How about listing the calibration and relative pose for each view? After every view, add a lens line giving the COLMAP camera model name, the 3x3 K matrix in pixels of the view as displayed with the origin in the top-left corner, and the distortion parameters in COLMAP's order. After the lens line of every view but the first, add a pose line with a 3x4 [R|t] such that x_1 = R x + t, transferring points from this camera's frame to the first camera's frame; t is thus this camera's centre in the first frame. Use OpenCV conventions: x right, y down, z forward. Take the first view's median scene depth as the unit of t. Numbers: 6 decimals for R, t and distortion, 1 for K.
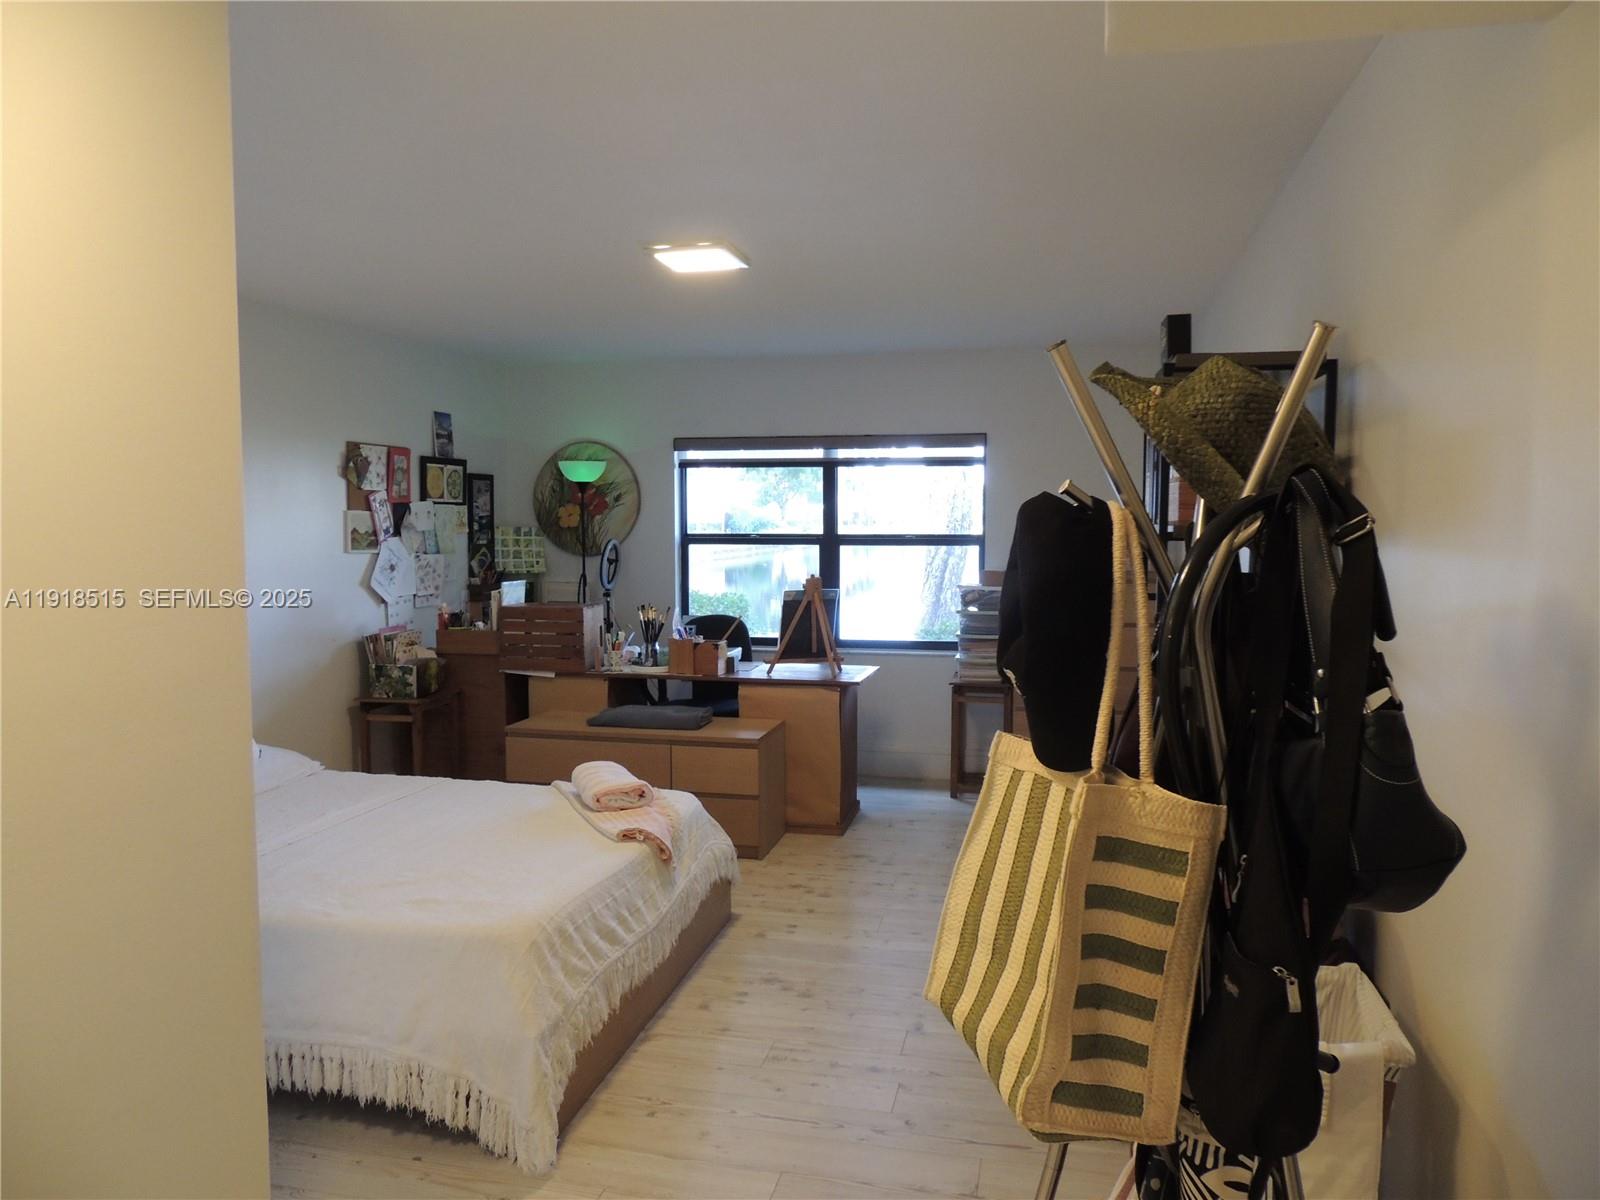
lens RADIAL K [[1142.6, 0, 798.2], [0, 1142.6, 604.2], [0, 0, 1]] dist [-0.022656, 0.008612]
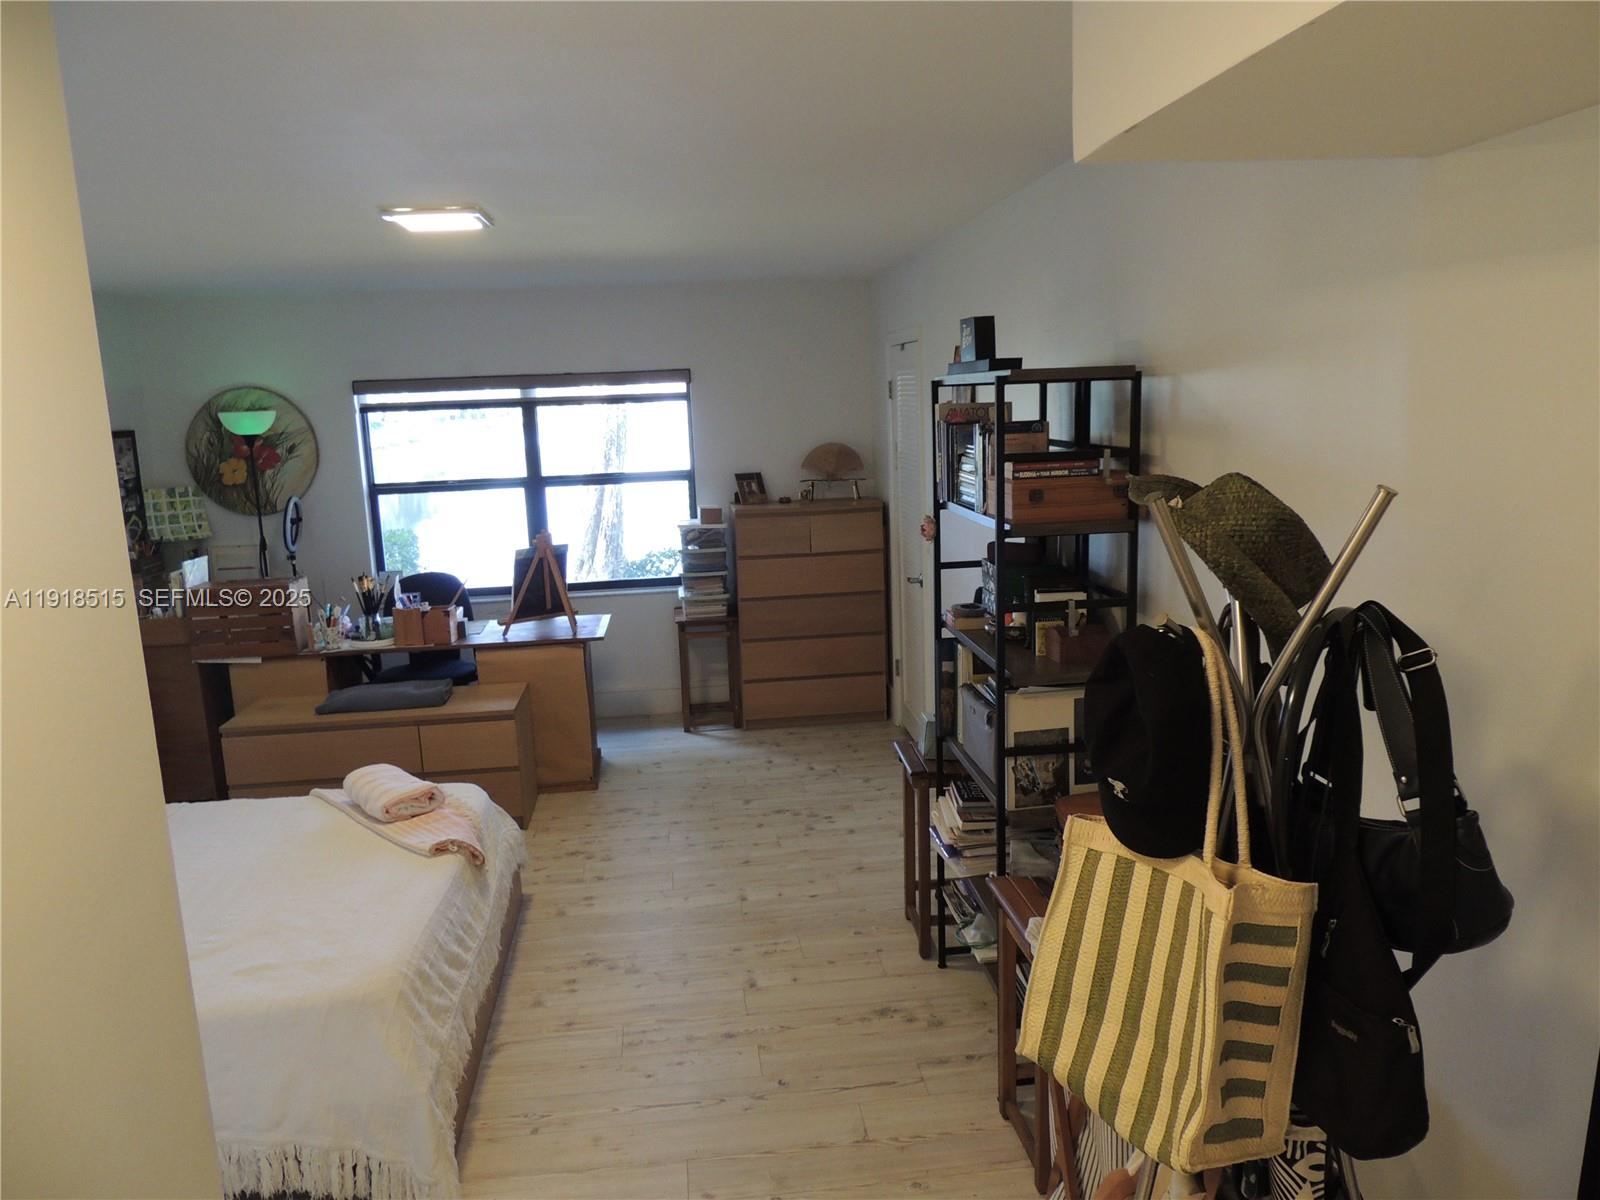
lens RADIAL K [[1138.6, 0, 811.5], [0, 1138.6, 600.5], [0, 0, 1]] dist [-0.025483, 0.003356]
pose [[0.939739, -0.090985, 0.329564, -0.096149], [0.059549, 0.992764, 0.104276, -0.053651], [-0.336667, -0.078367, 0.938357, 0.011930]]
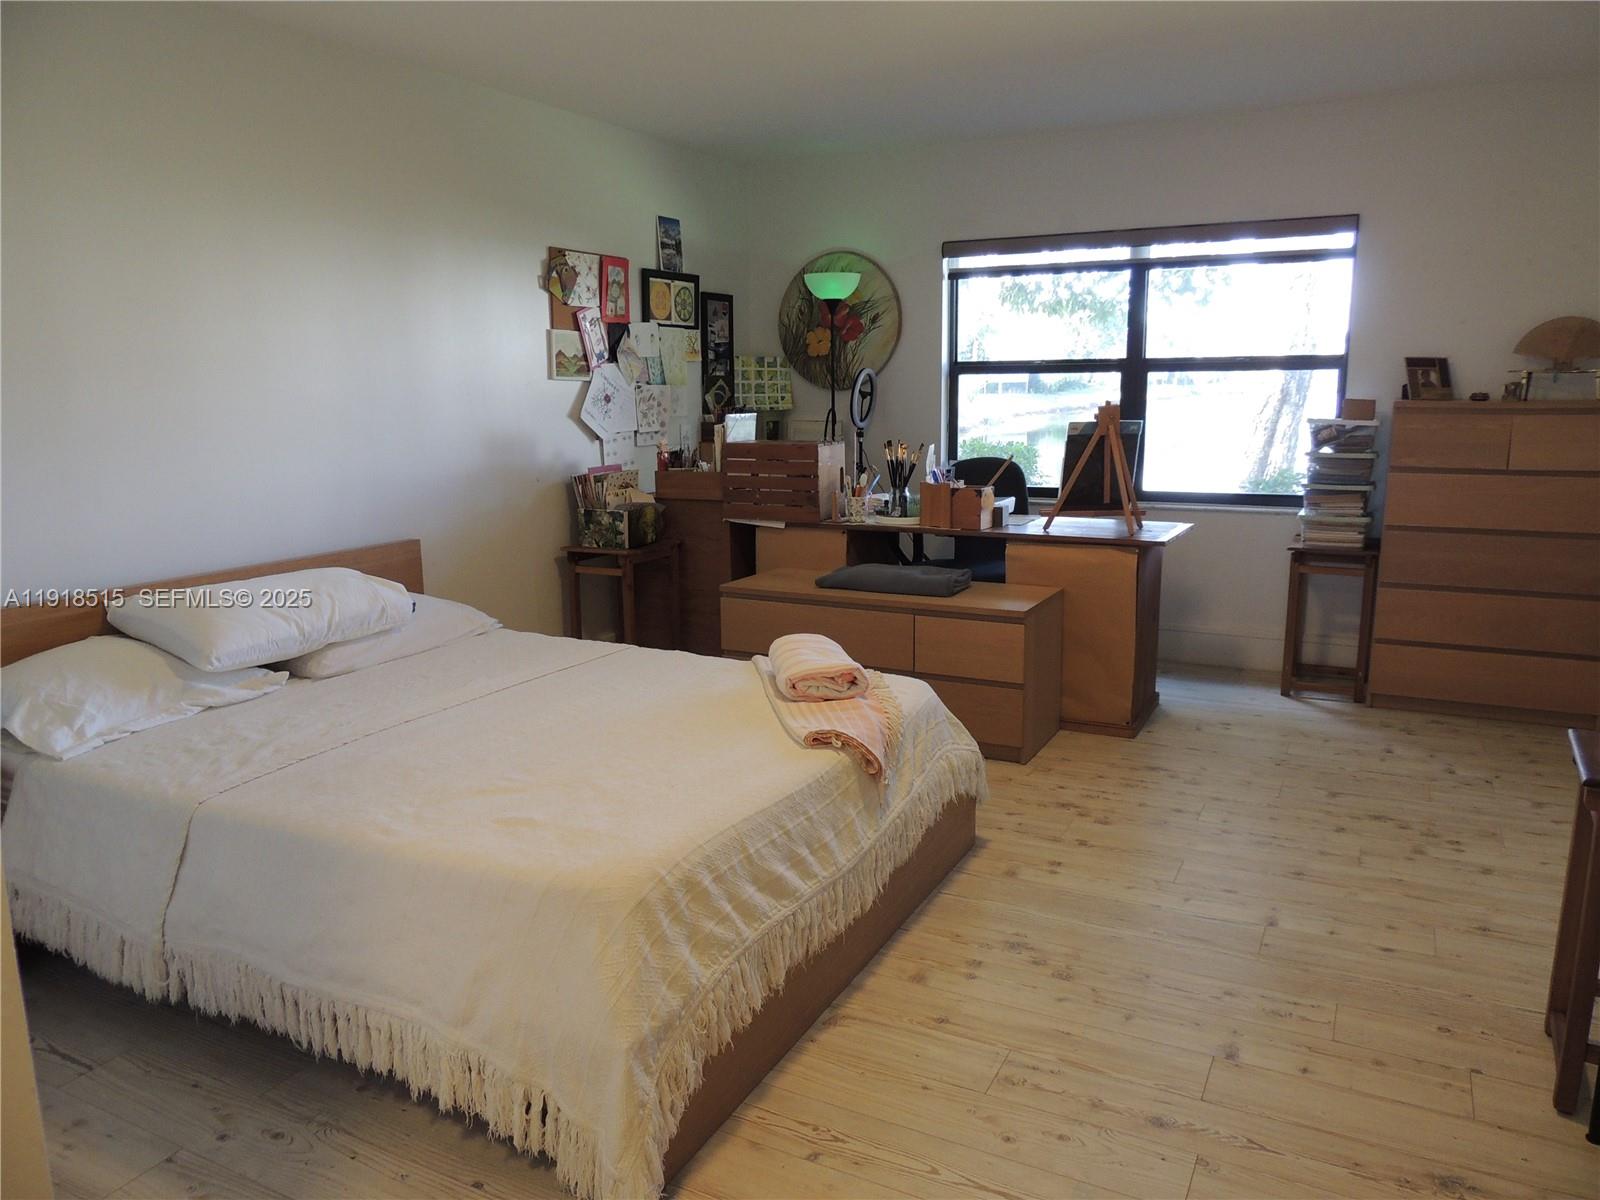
lens RADIAL K [[1138.1, 0, 795.1], [0, 1138.1, 605.0], [0, 0, 1]] dist [-0.024871, -0.001778]
pose [[0.965244, 0.038246, -0.258538, 0.011944], [-0.007238, 0.992767, 0.119836, 0.020082], [0.261251, -0.113800, 0.958539, 0.199103]]
